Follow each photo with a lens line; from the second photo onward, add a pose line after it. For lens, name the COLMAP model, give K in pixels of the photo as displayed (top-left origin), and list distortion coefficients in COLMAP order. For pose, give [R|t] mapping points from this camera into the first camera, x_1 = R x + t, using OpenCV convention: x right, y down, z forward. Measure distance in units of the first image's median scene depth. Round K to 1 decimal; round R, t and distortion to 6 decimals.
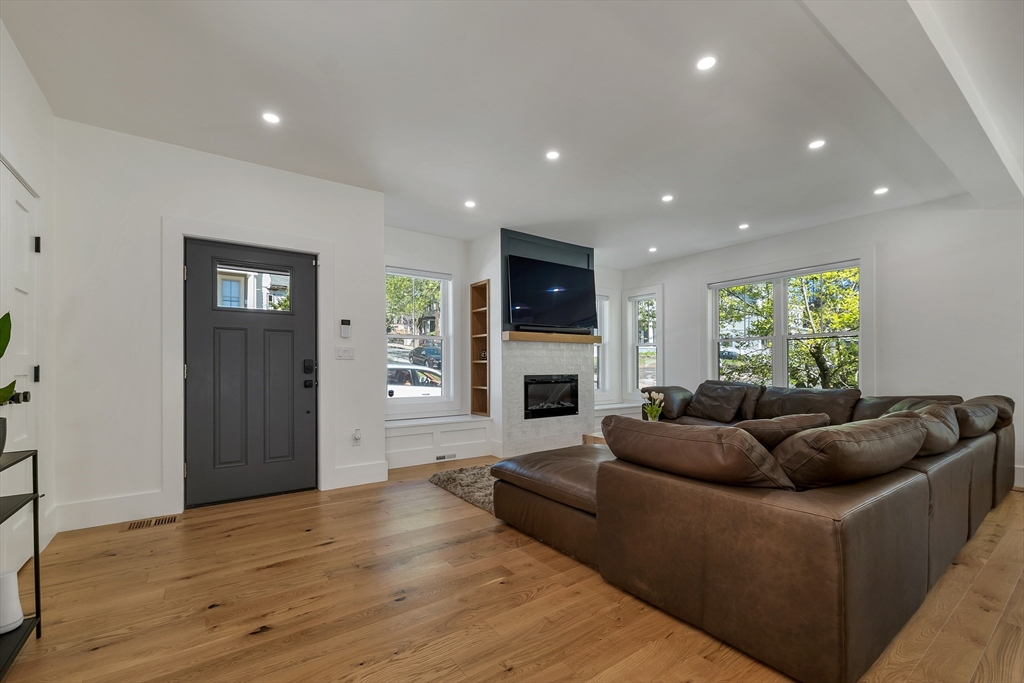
lens RADIAL K [[431.7, 0, 510.3], [0, 431.7, 365.2], [0, 0, 1]] dist [0.001889, 0.000210]
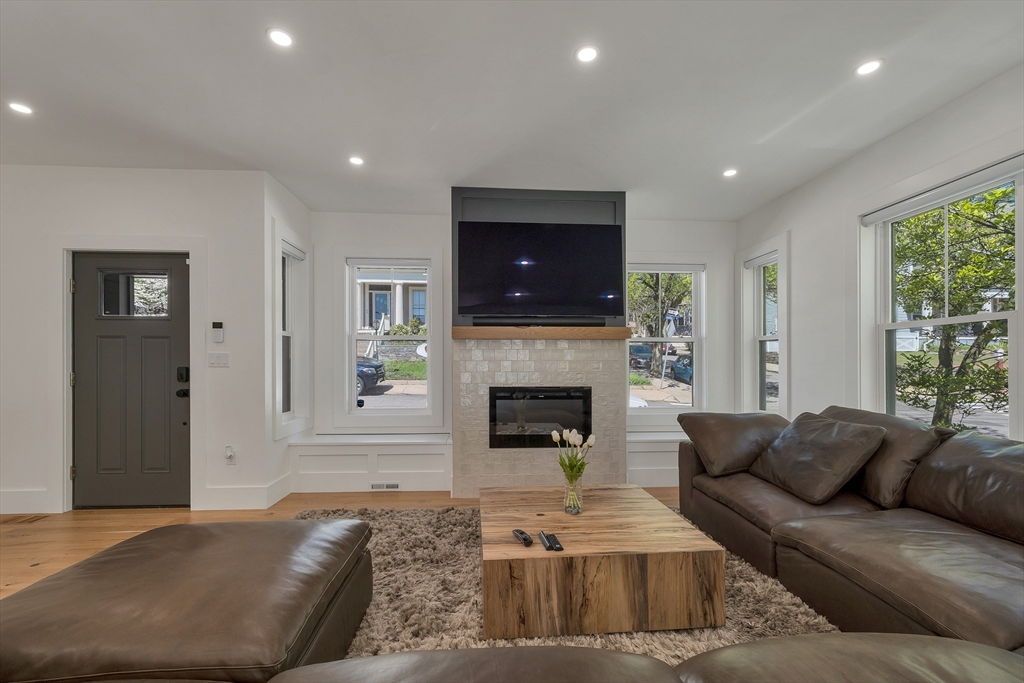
lens RADIAL K [[431.7, 0, 510.3], [0, 431.7, 365.2], [0, 0, 1]] dist [0.001889, 0.000210]
pose [[0.850073, 0.002904, -0.526656, 0.446050], [-0.001487, 0.999994, 0.003114, -0.014991], [0.526662, -0.001864, 0.850073, 0.416370]]
